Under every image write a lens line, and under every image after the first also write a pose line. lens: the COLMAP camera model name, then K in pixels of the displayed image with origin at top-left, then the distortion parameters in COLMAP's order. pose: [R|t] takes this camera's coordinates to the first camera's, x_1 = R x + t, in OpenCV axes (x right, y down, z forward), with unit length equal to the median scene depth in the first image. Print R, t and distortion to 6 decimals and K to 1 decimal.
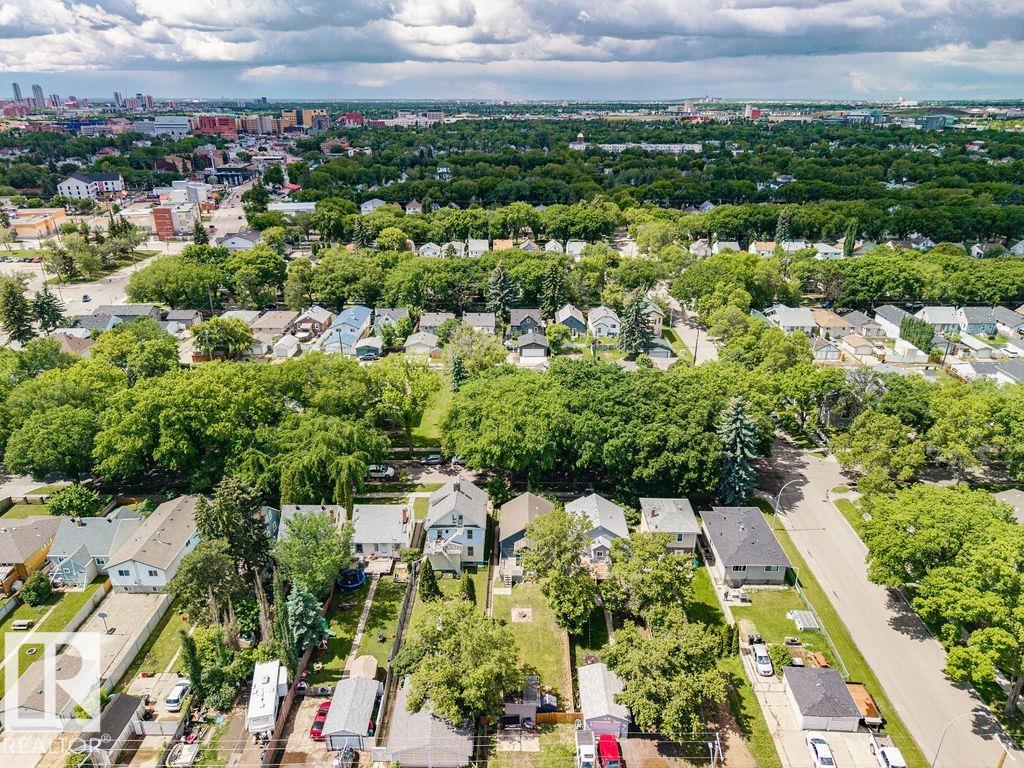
lens RADIAL K [[707.3, 0, 512.0], [0, 707.3, 384.0], [0, 0, 1]] dist [0.039816, -0.002035]
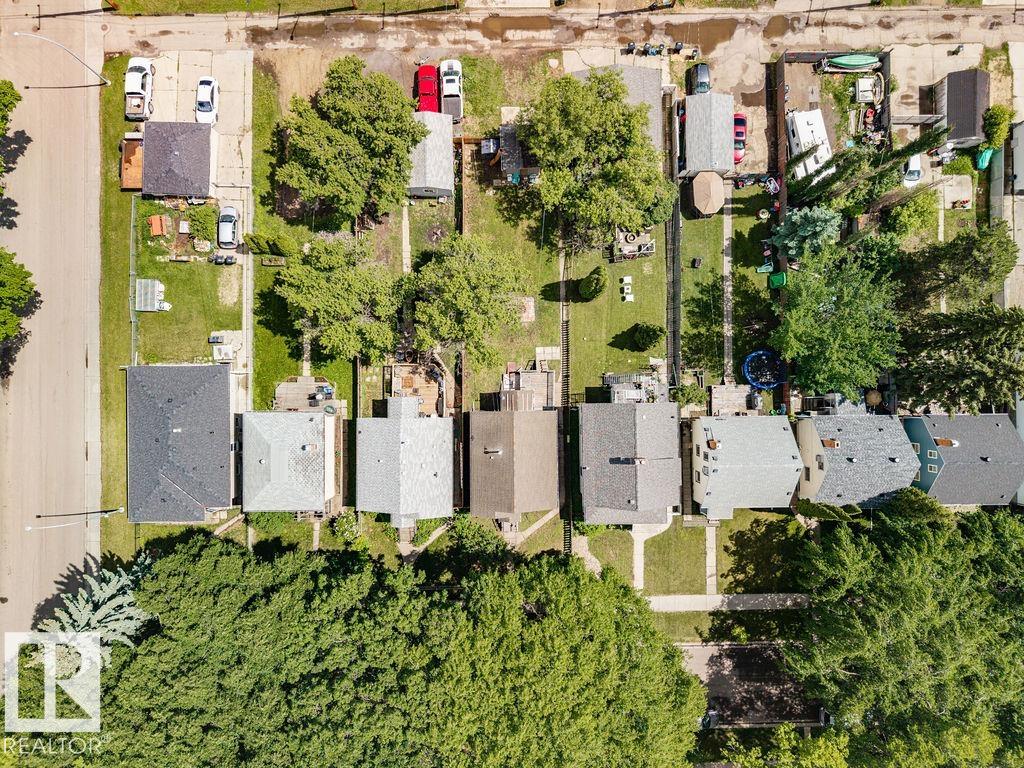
lens RADIAL K [[707.3, 0, 512.0], [0, 707.3, 384.0], [0, 0, 1]] dist [0.039816, -0.002035]
pose [[-0.999714, 0.018958, -0.014554, 0.038367], [-0.020332, -0.354452, 0.934853, -0.433283], [0.012564, 0.934882, 0.354737, 0.852131]]
